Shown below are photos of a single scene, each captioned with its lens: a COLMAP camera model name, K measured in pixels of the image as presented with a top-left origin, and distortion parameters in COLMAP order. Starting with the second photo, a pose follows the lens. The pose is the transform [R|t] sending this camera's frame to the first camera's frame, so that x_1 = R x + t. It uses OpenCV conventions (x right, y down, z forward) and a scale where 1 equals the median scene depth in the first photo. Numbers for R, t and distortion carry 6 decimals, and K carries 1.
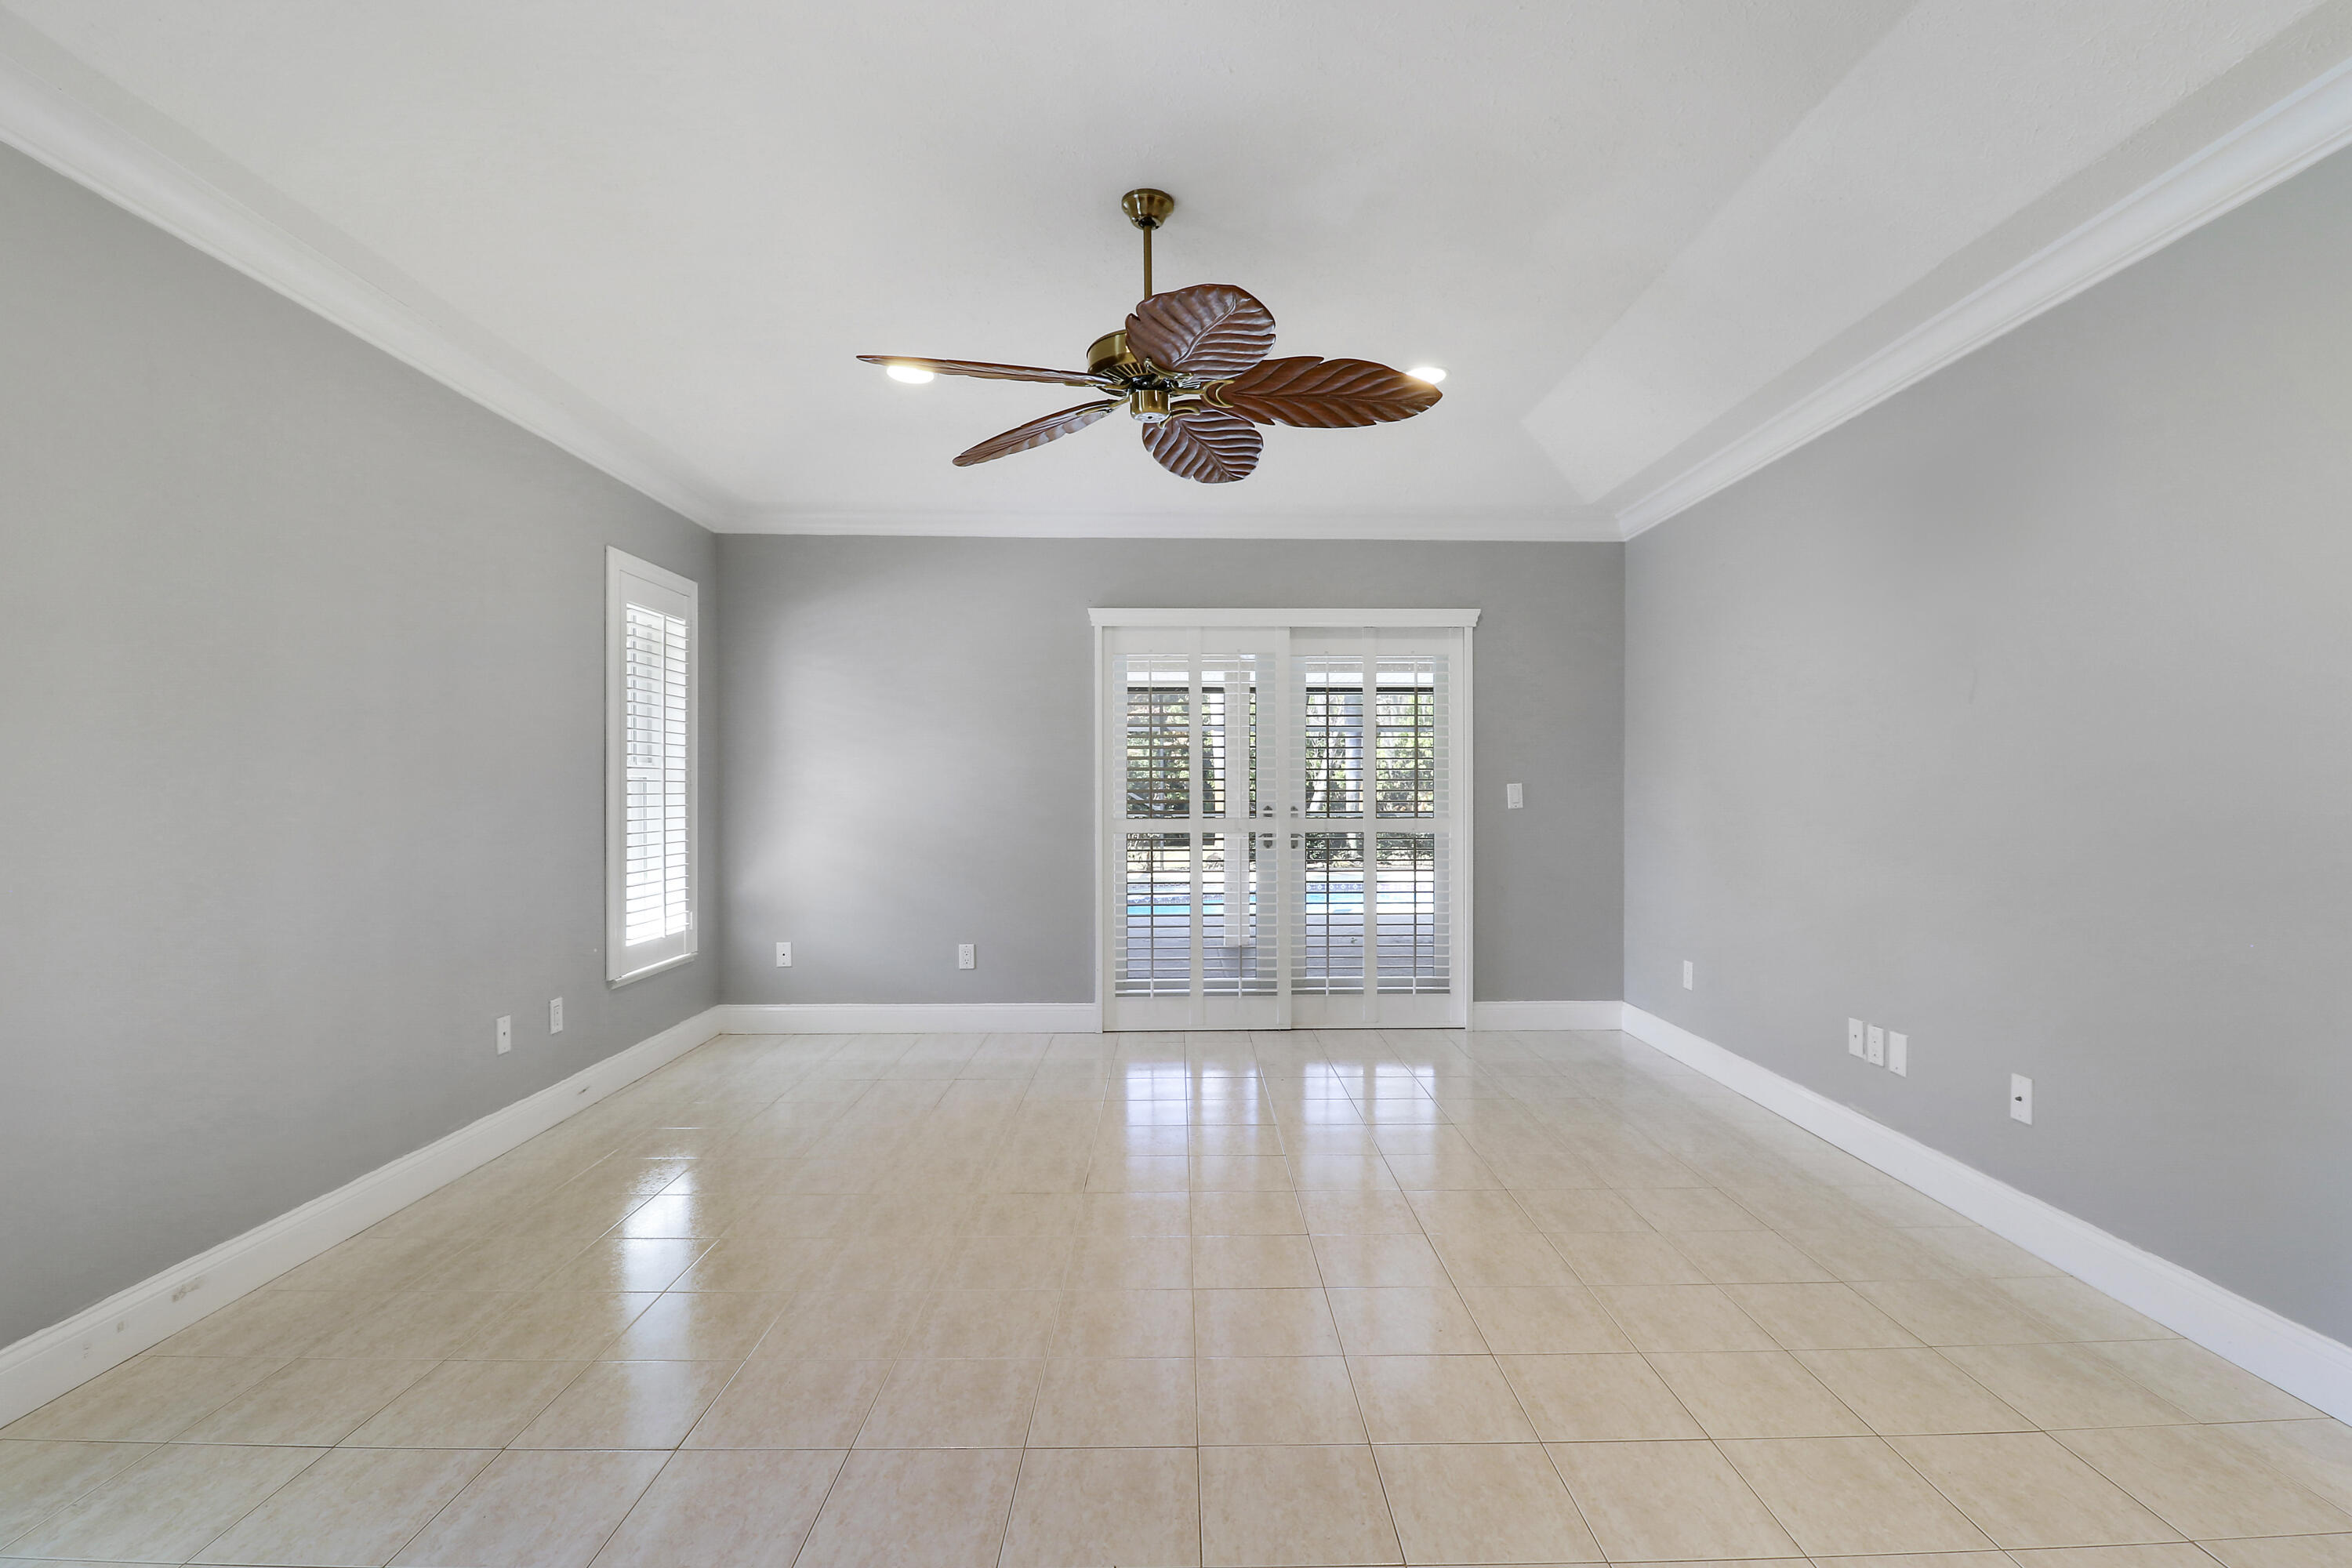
lens RADIAL K [[1085.2, 0, 1184.3], [0, 1085.2, 786.7], [0, 0, 1]] dist [0.005383, -0.001758]
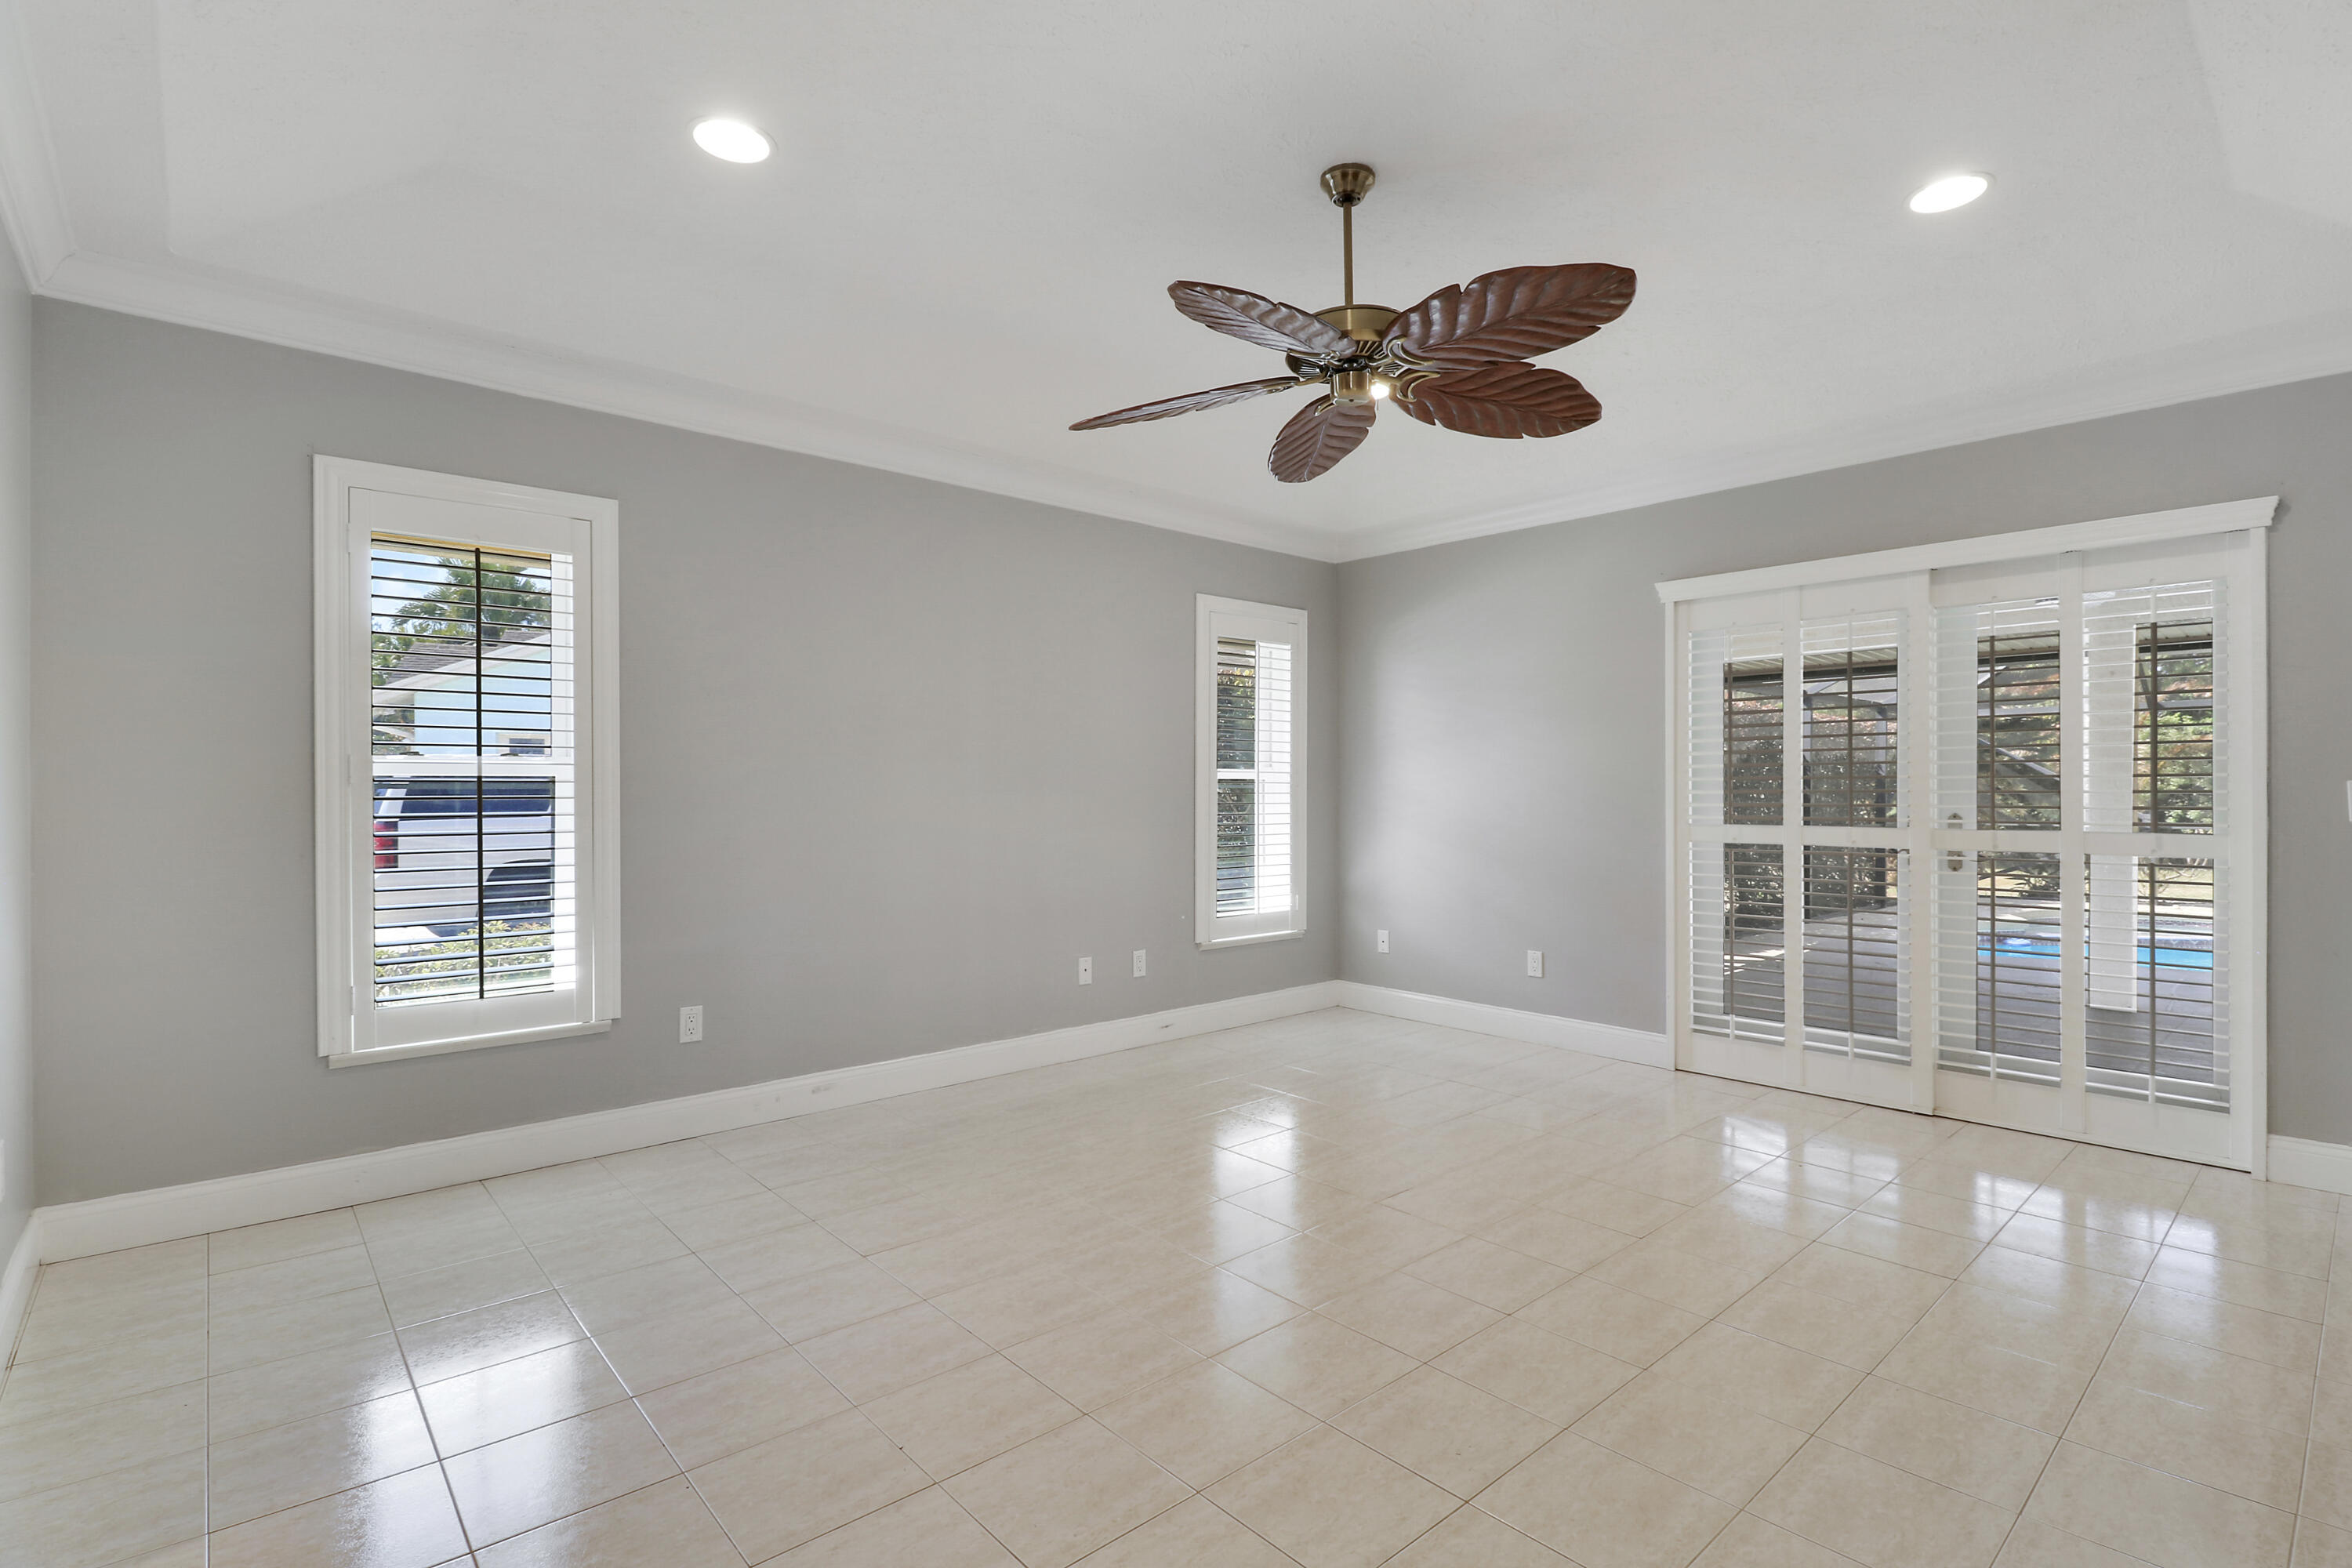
lens RADIAL K [[1085.2, 0, 1214.8], [0, 1085.2, 790.8], [0, 0, 1]] dist [0.005383, -0.001758]
pose [[0.670808, 0.000340, -0.741631, 0.323812], [0.000950, 0.999999, 0.001318, 0.001846], [0.741630, -0.001589, 0.670807, 0.144603]]
